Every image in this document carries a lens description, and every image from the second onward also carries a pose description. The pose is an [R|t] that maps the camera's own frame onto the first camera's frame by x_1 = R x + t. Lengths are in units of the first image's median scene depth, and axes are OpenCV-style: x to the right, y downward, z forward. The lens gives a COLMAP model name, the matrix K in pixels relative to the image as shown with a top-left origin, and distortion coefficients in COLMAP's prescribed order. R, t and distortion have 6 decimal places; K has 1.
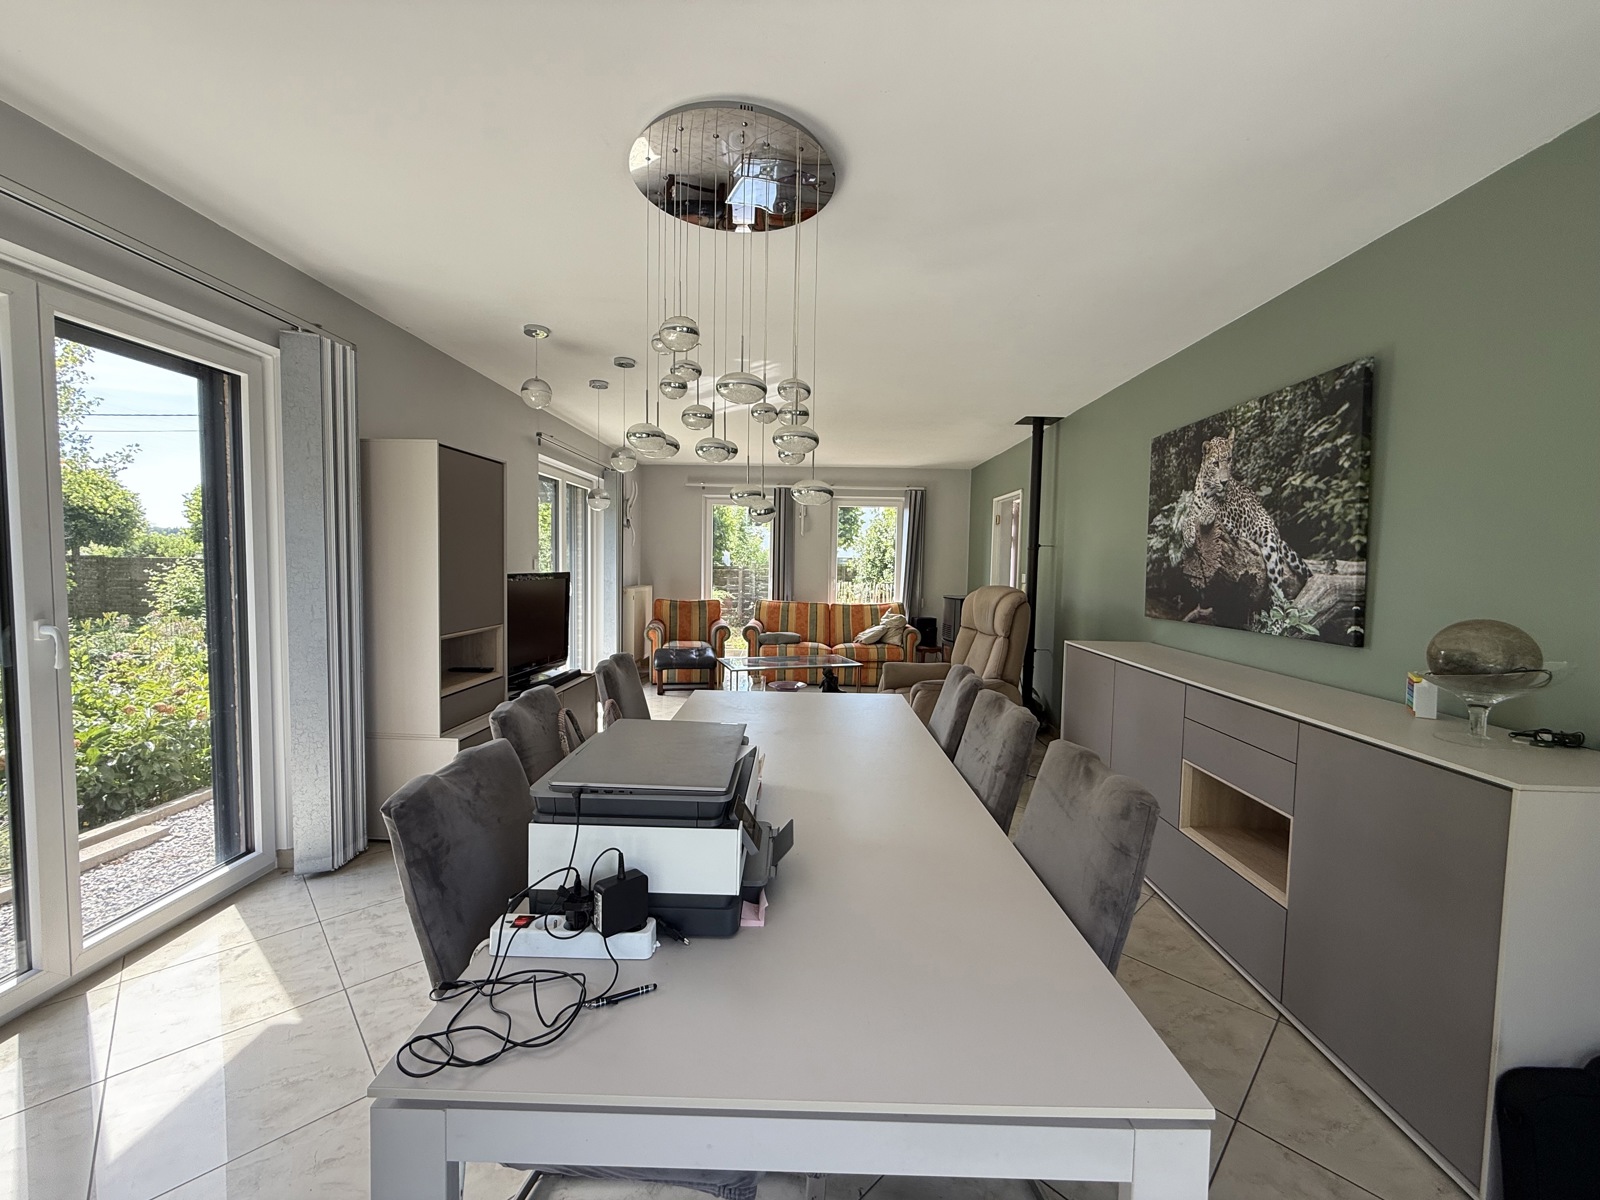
lens RADIAL K [[638.1, 0, 798.8], [0, 638.1, 595.4], [0, 0, 1]] dist [-0.000366, 0.000235]
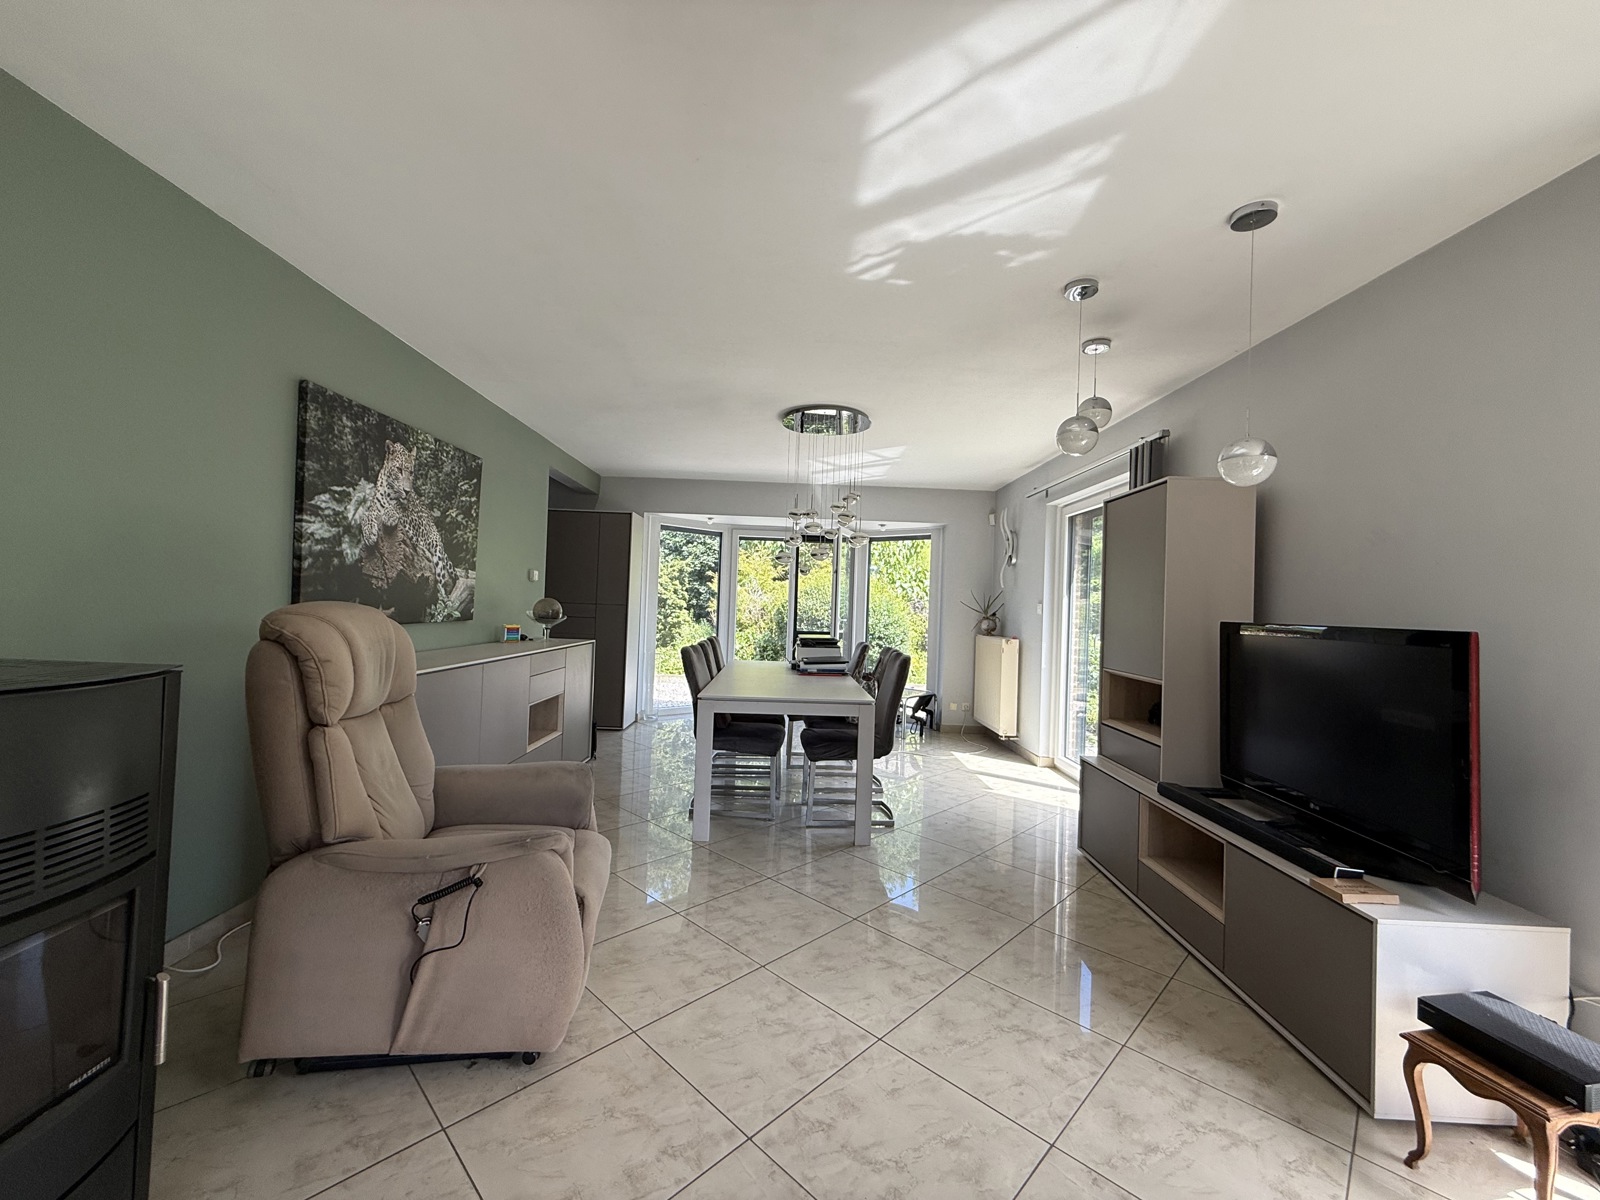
lens RADIAL K [[638.1, 0, 798.8], [0, 638.1, 595.4], [0, 0, 1]] dist [-0.000366, 0.000235]
pose [[-0.998086, -0.054772, -0.028709, 0.020584], [-0.055812, 0.997764, 0.036772, -0.077776], [0.026631, 0.038304, -0.998911, 2.120604]]
